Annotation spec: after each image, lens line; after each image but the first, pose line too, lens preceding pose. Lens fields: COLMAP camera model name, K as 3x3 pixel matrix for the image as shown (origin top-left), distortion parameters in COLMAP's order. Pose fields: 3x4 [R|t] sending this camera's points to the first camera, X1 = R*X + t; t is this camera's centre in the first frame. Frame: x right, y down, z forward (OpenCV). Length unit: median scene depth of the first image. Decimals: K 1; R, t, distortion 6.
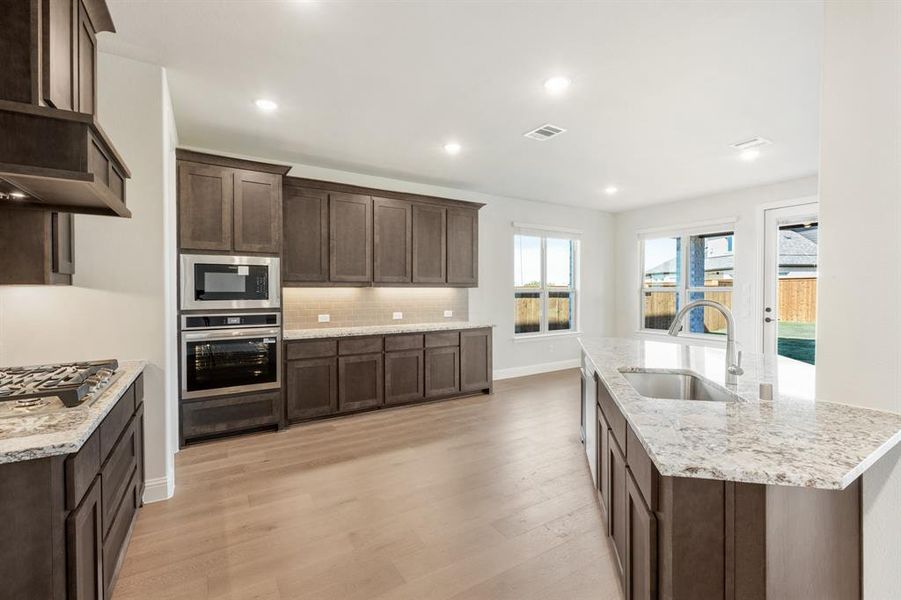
lens RADIAL K [[404.9, 0, 451.8], [0, 404.9, 292.9], [0, 0, 1]] dist [0.001323, -0.000813]
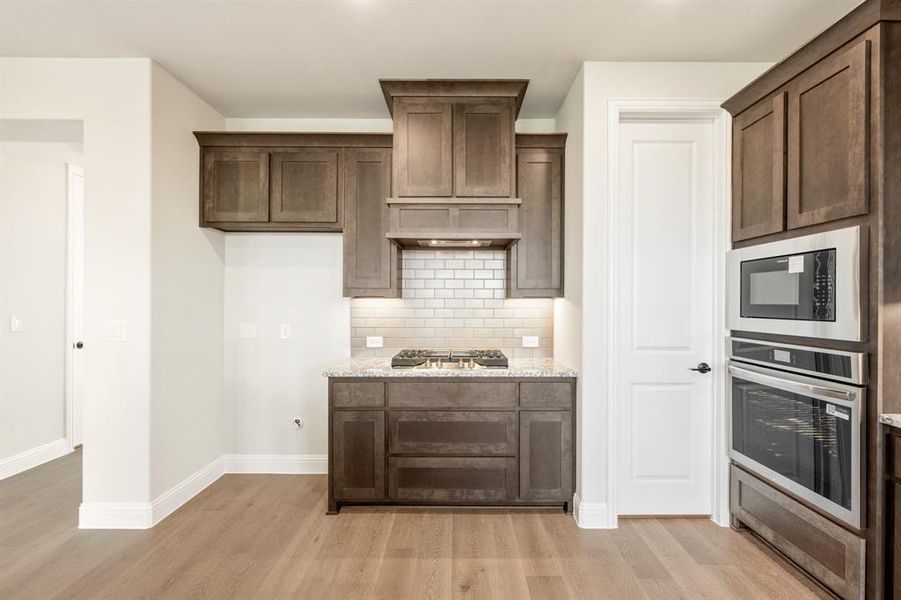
lens RADIAL K [[404.9, 0, 456.0], [0, 404.9, 303.7], [0, 0, 1]] dist [0.001323, -0.000813]
pose [[-0.526835, 0.000971, -0.849967, 0.132936], [-0.007606, 0.999954, 0.005857, -0.002906], [0.849933, 0.009551, -0.526804, 0.707411]]
